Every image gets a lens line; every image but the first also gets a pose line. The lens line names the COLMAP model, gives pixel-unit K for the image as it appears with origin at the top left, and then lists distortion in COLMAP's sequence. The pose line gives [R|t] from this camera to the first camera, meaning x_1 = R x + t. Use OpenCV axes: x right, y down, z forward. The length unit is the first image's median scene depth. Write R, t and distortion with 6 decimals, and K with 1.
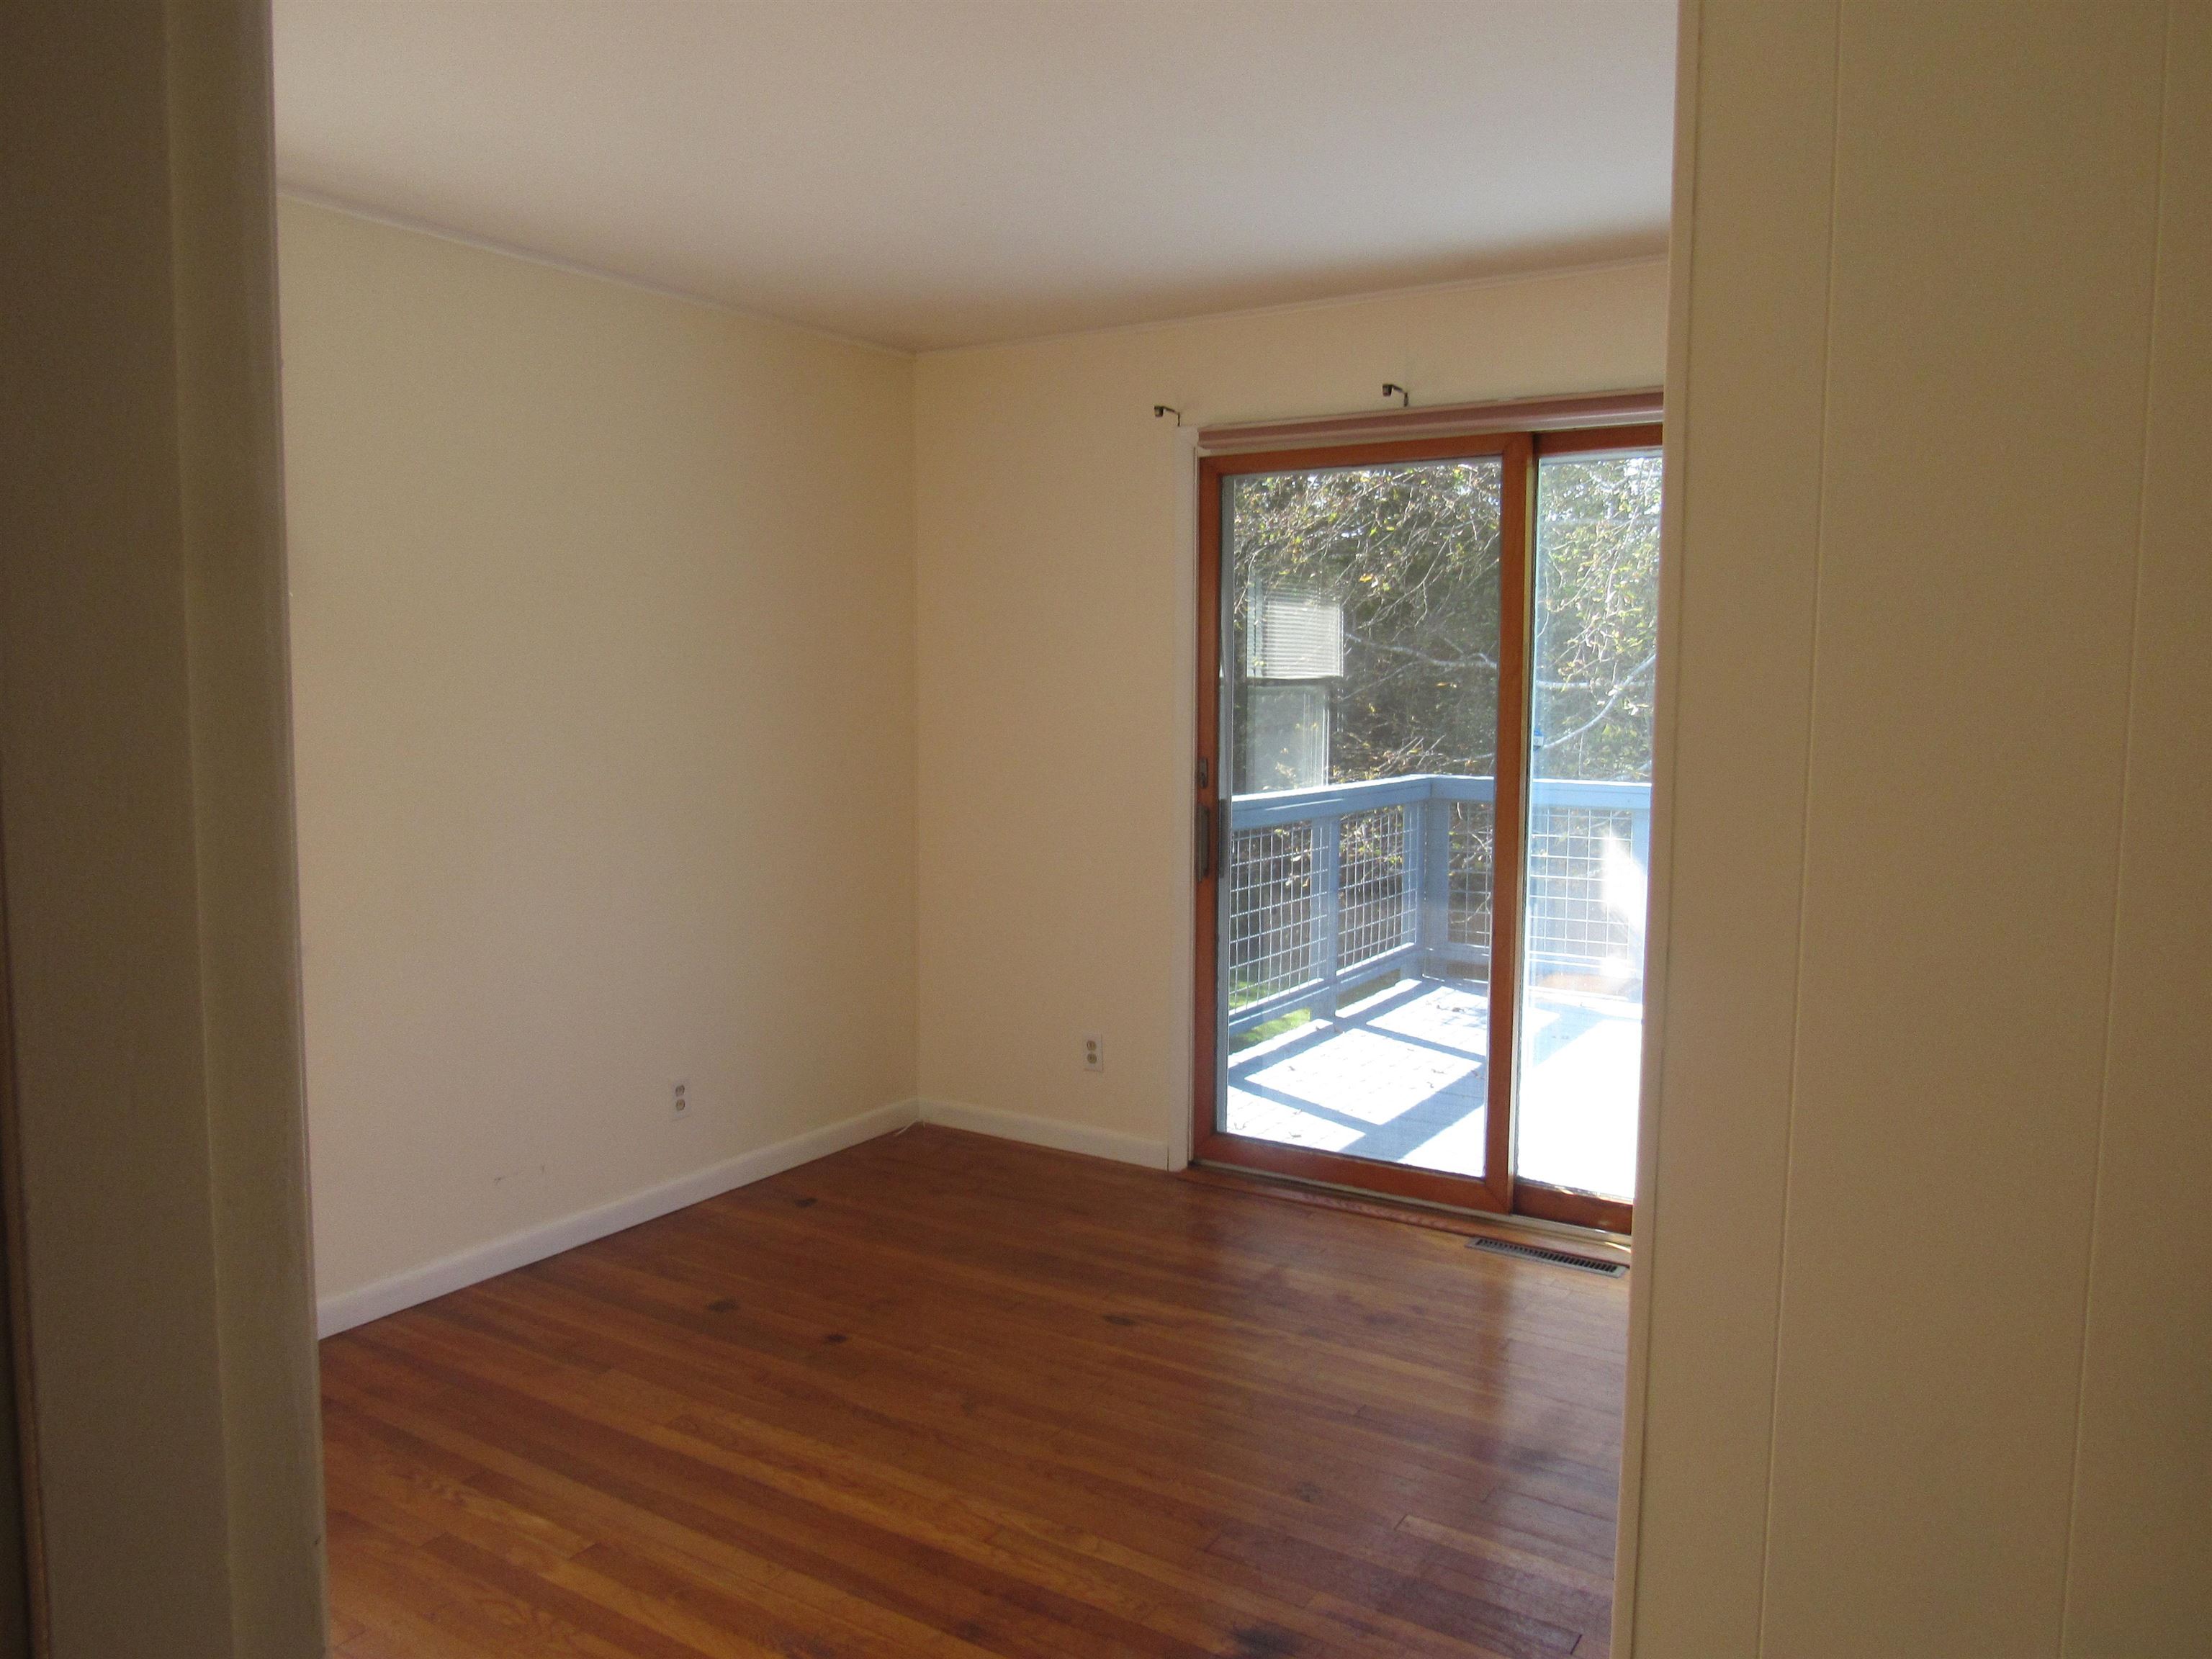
lens RADIAL K [[1582.6, 0, 1106.0], [0, 1582.6, 829.5], [0, 0, 1]] dist [-0.090713, -0.000109]
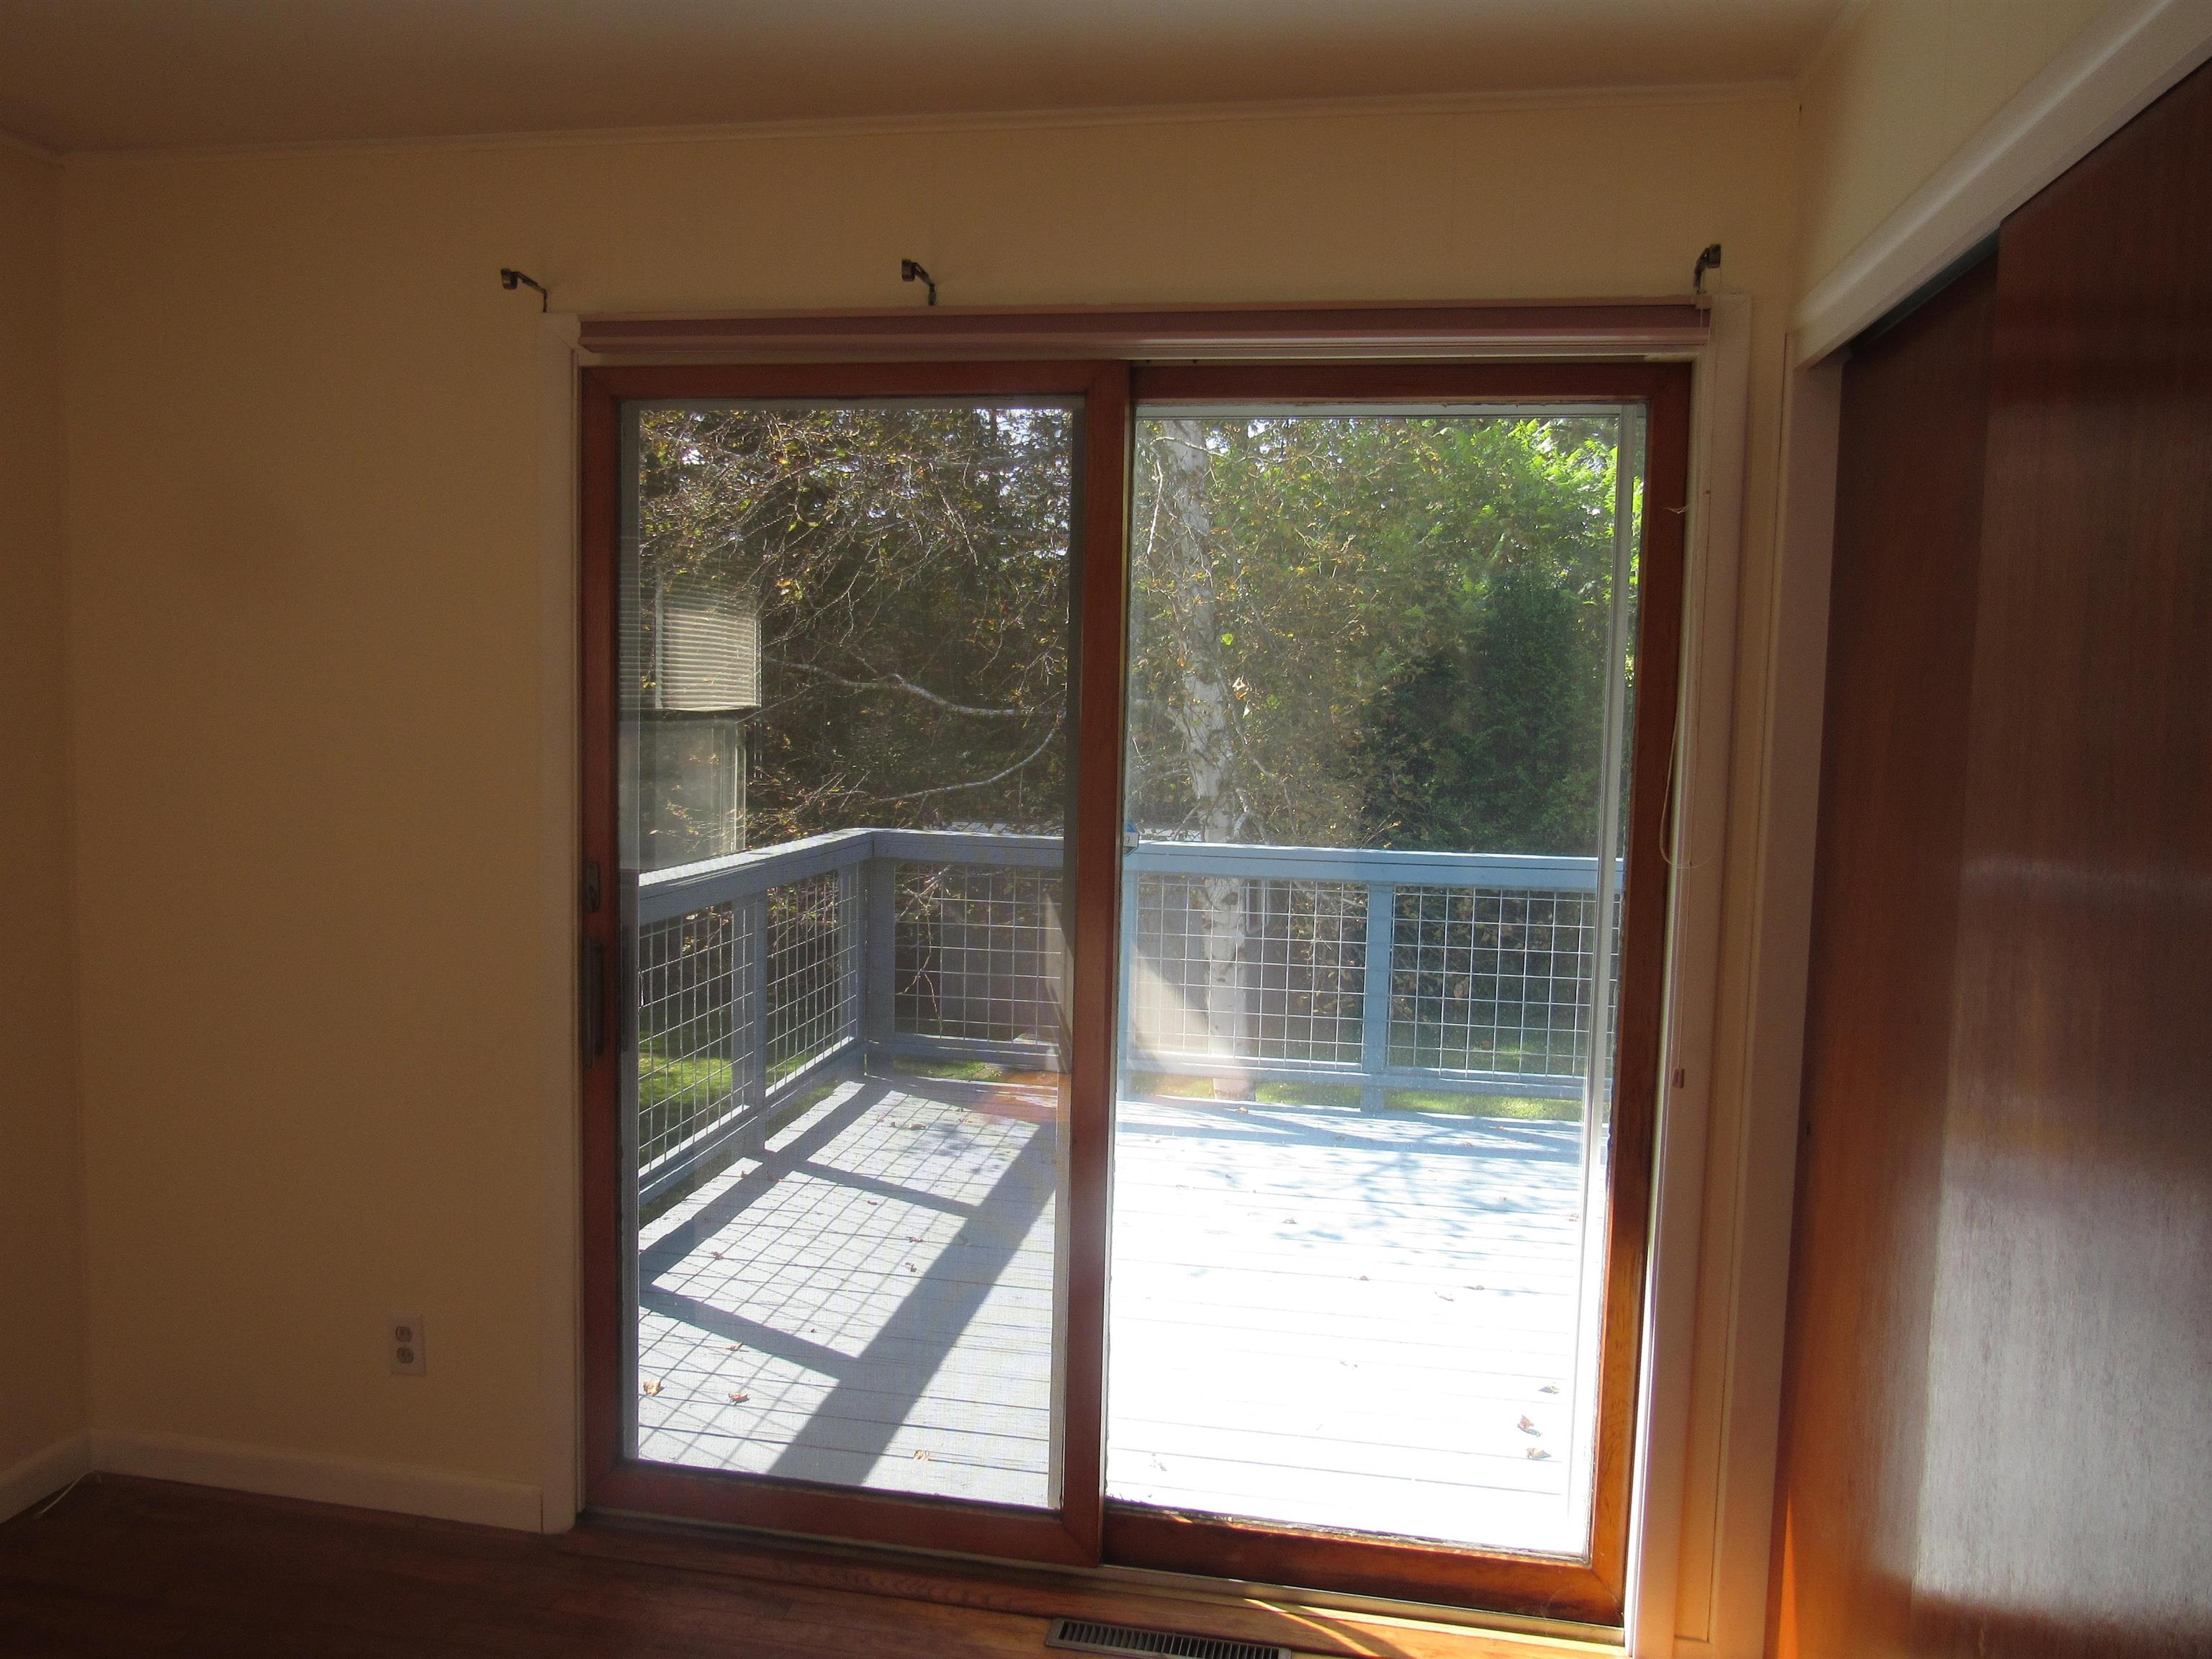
lens RADIAL K [[1554.9, 0, 1095.2], [0, 1554.9, 838.8], [0, 0, 1]] dist [-0.034852, 0.034739]
pose [[0.924900, -0.012073, 0.380020, 0.012349], [0.011540, 0.999927, 0.003680, -0.047710], [-0.380036, 0.000982, 0.924971, 0.328201]]
